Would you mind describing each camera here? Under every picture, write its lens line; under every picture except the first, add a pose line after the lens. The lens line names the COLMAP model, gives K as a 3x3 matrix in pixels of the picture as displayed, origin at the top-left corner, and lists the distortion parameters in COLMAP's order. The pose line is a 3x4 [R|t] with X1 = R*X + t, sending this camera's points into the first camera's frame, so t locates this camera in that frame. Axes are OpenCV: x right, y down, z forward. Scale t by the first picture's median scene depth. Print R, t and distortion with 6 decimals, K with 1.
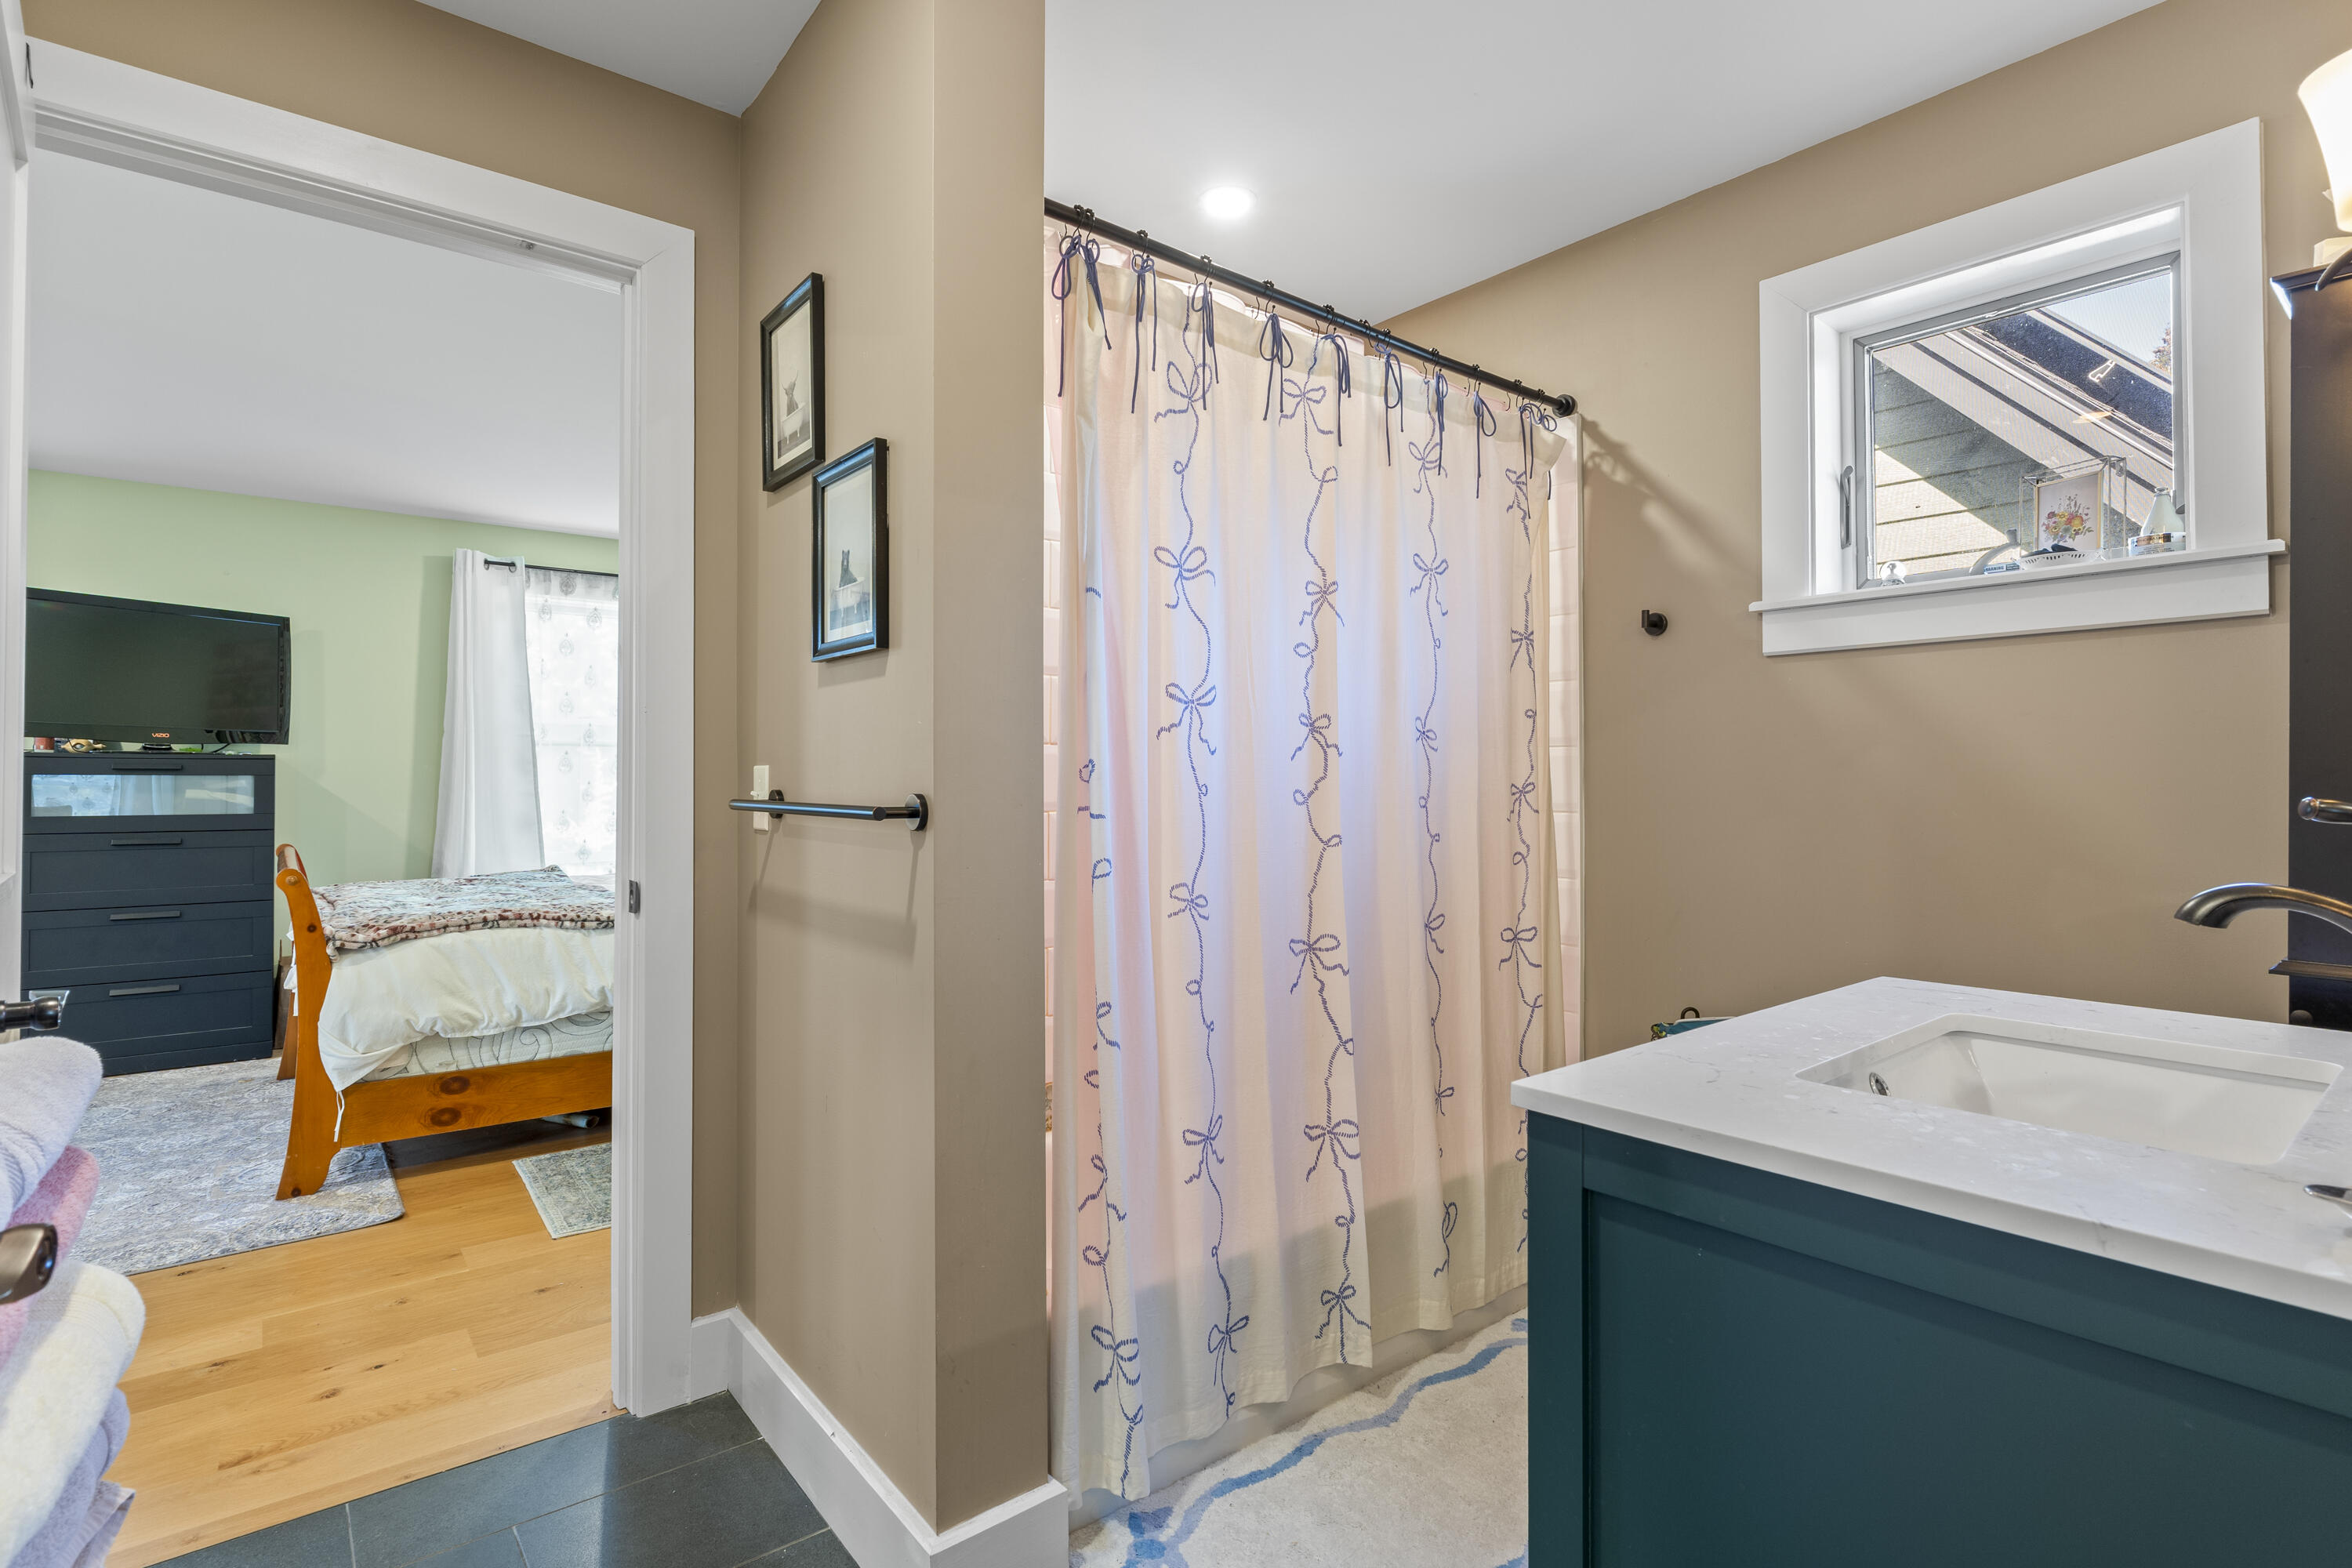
lens RADIAL K [[1132.0, 0, 1177.9], [0, 1132.0, 766.9], [0, 0, 1]] dist [-0.002942, 0.000114]
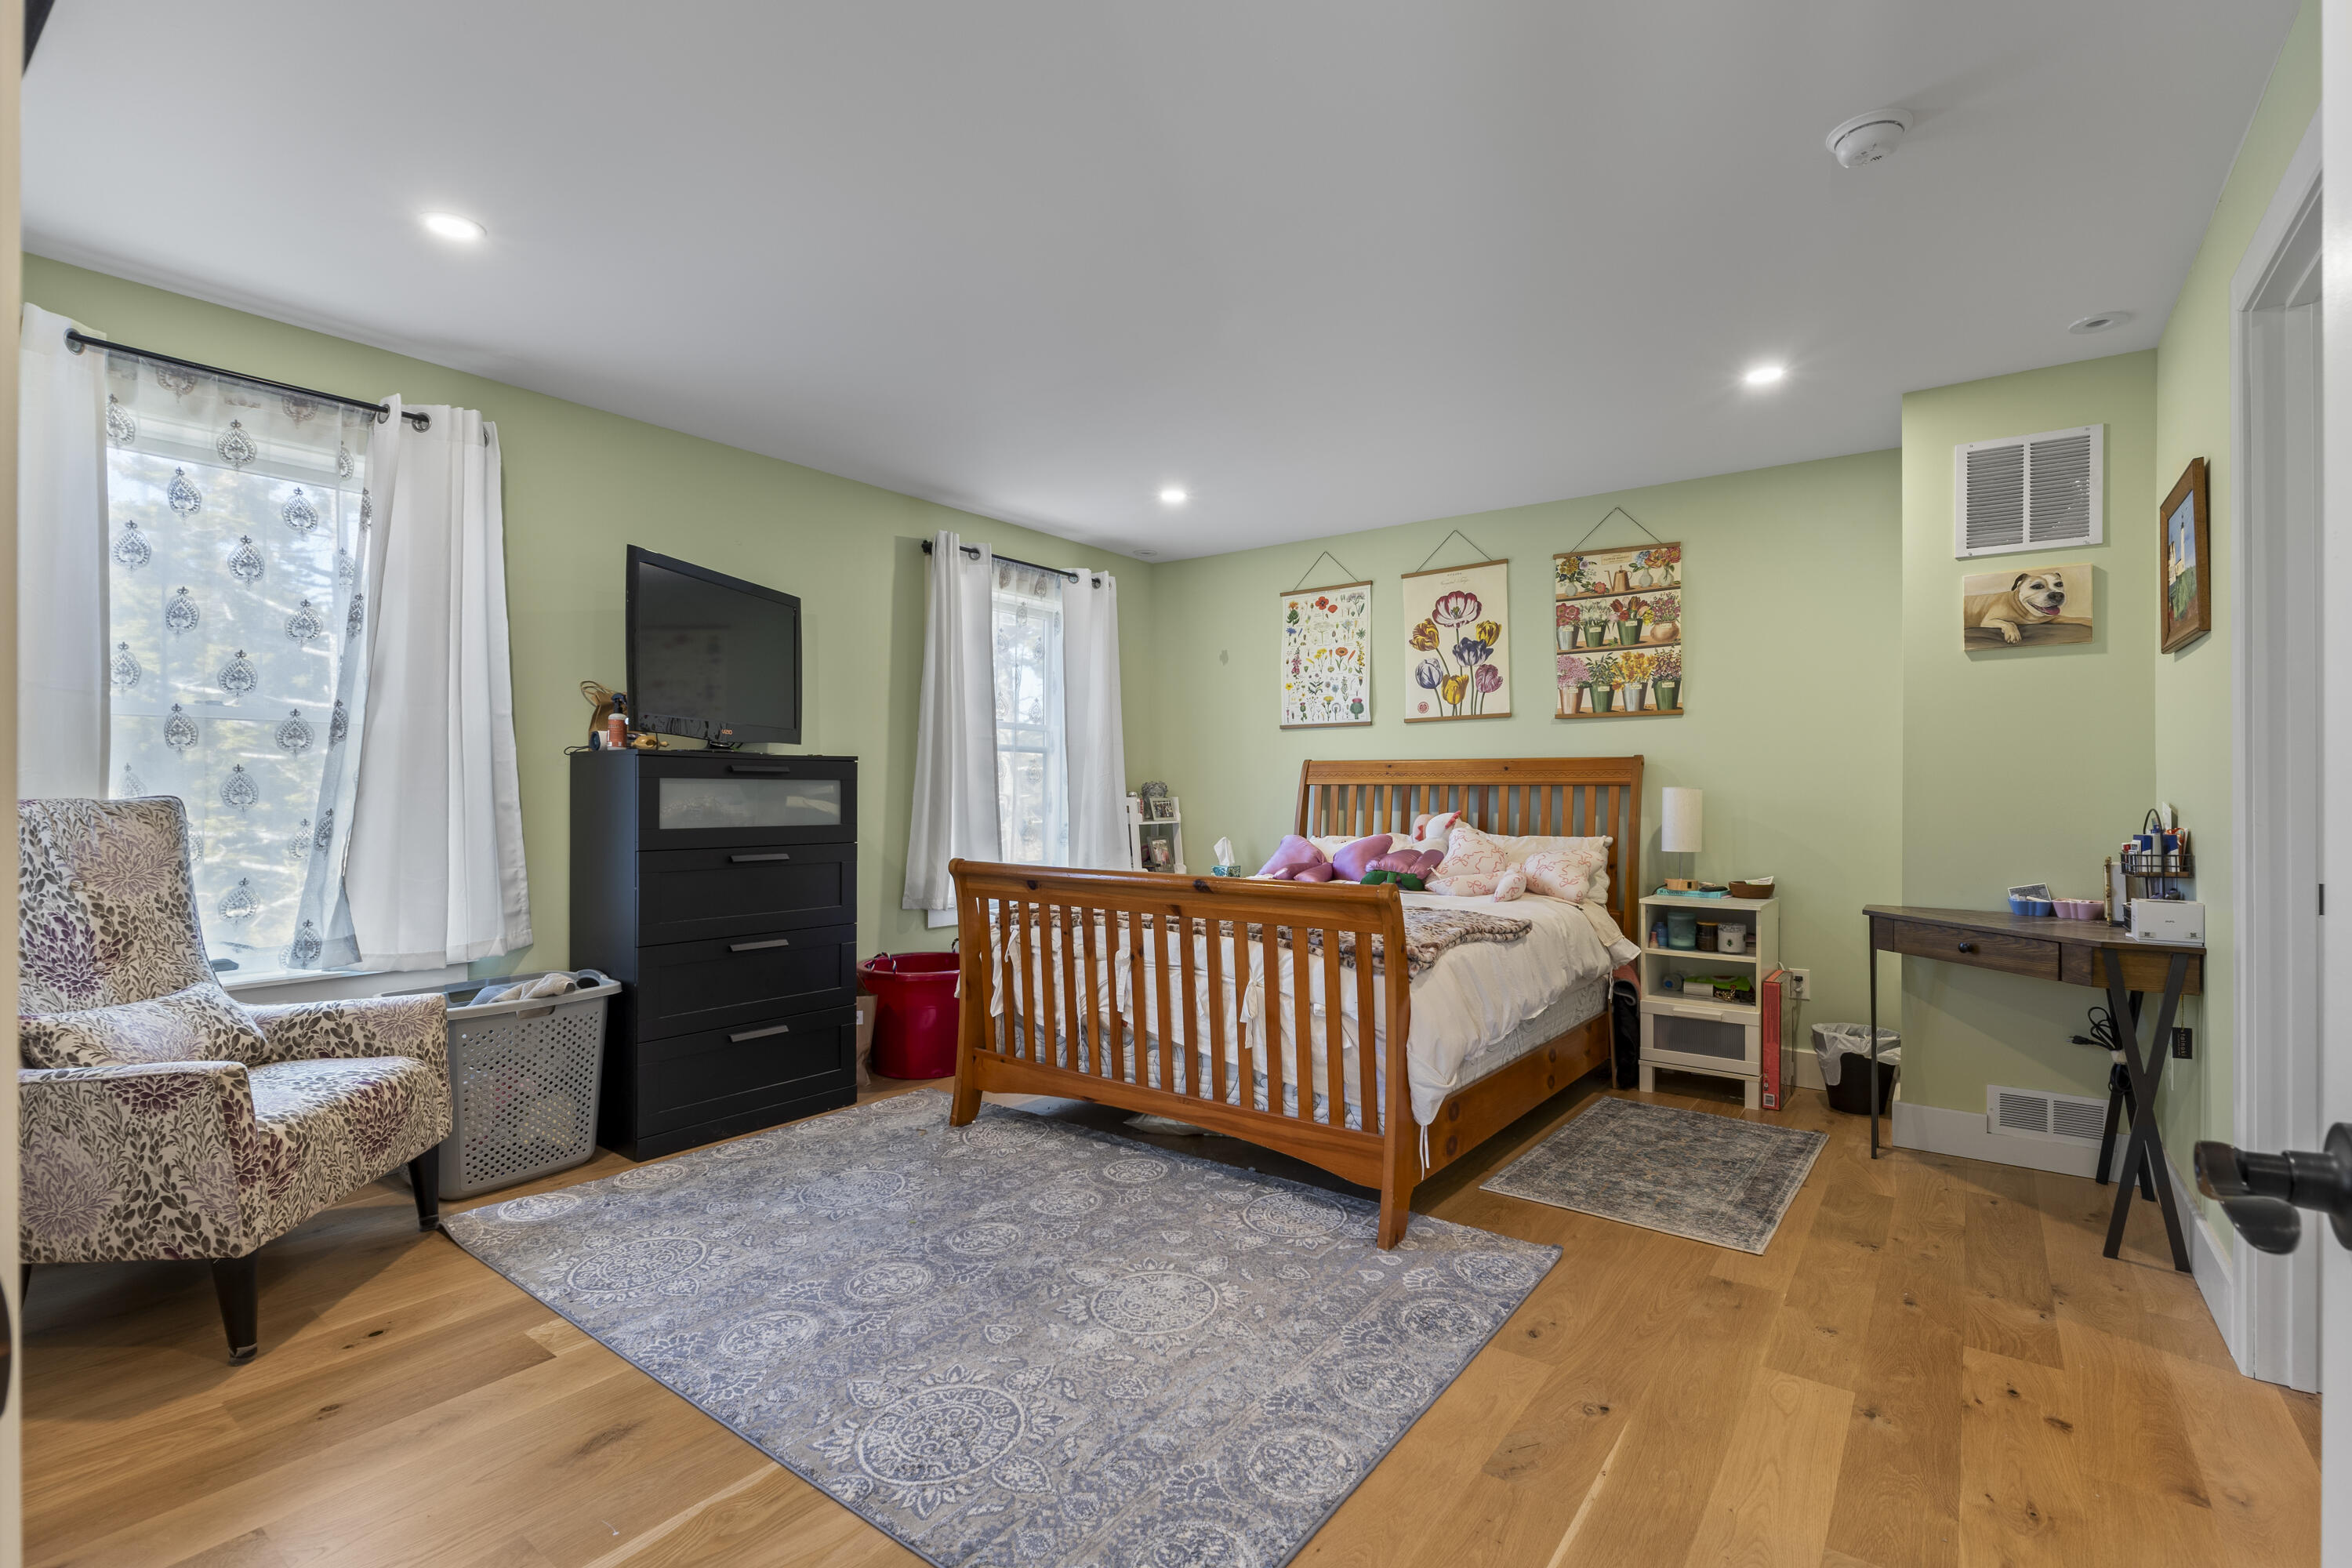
lens RADIAL K [[1057.9, 0, 1180.9], [0, 1057.9, 804.4], [0, 0, 1]] dist [-0.005347, 0.000081]
pose [[0.965080, 0.002194, 0.261946, -0.786239], [-0.006500, 0.999858, 0.015574, 0.011933], [-0.261875, -0.016733, 0.964957, 0.160126]]
